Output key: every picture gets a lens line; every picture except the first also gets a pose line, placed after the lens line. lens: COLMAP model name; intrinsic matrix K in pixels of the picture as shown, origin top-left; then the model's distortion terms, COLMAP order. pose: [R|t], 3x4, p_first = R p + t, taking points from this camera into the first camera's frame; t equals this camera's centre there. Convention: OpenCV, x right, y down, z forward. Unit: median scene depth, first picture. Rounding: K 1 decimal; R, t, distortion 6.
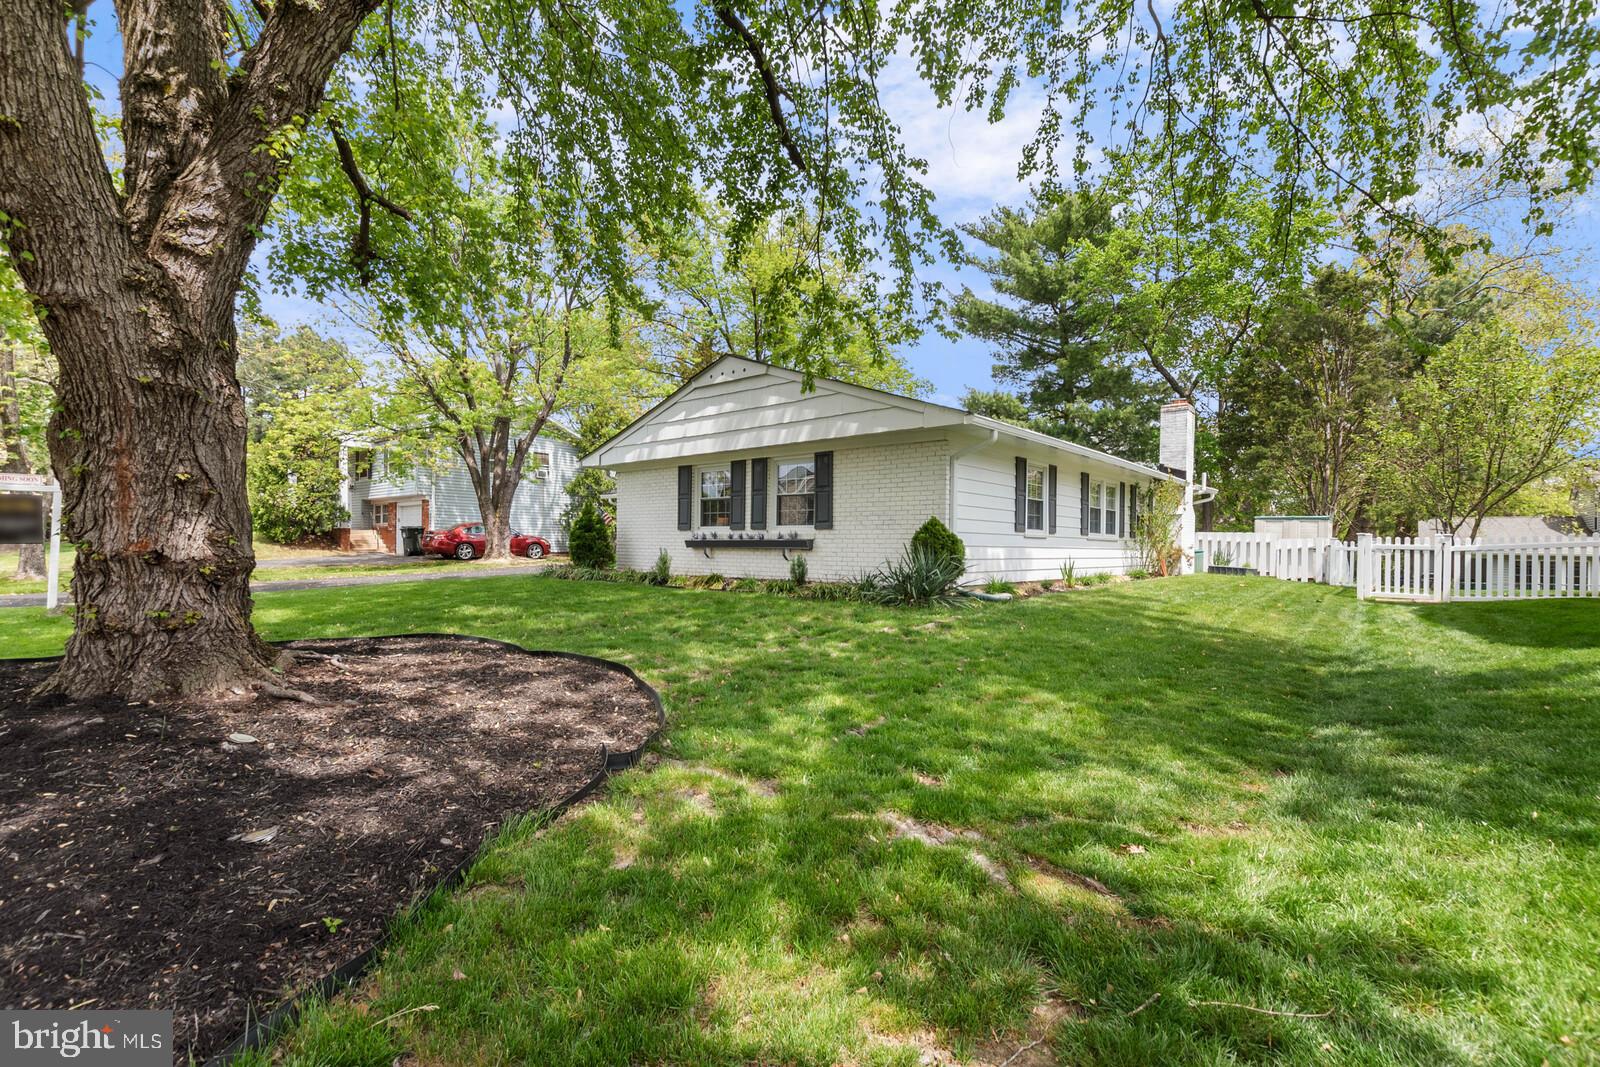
lens RADIAL K [[697.6, 0, 796.9], [0, 697.6, 538.9], [0, 0, 1]] dist [0.005975, -0.003112]
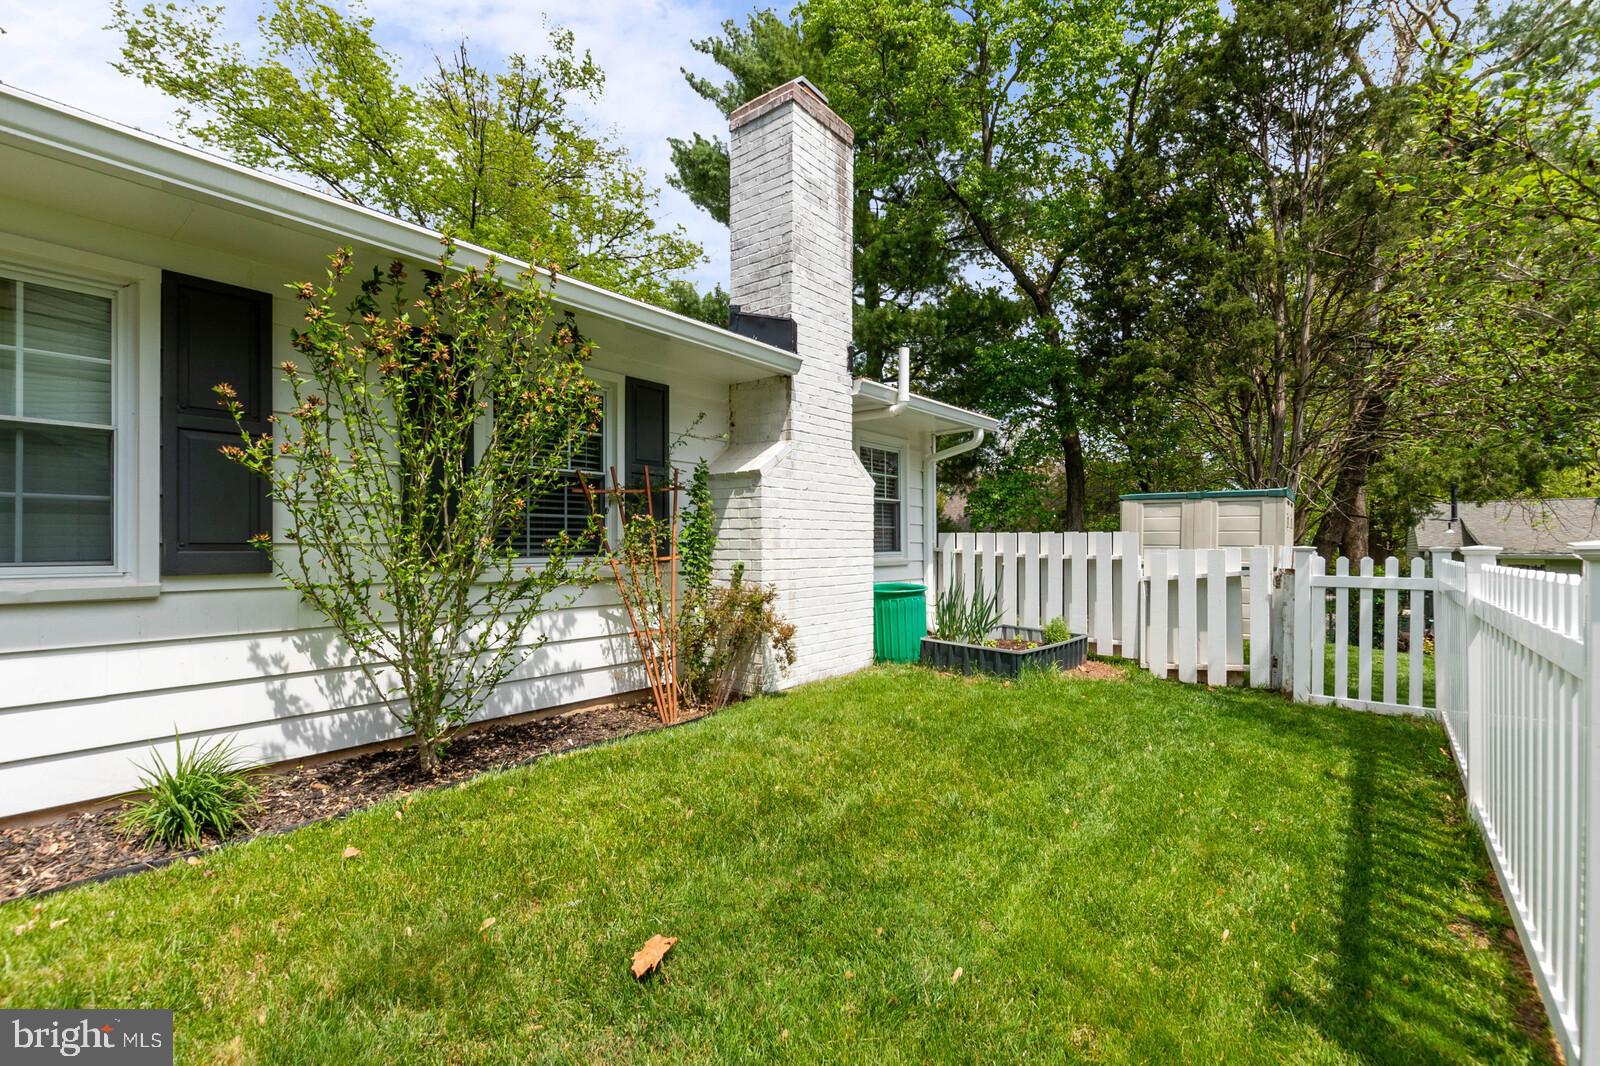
lens RADIAL K [[697.6, 0, 803.3], [0, 697.6, 542.4], [0, 0, 1]] dist [0.005975, -0.003112]
pose [[0.998666, -0.020202, 0.047514, 0.514058], [0.020173, 0.999796, 0.001097, -0.007398], [-0.047526, -0.000137, 0.998870, 0.678014]]
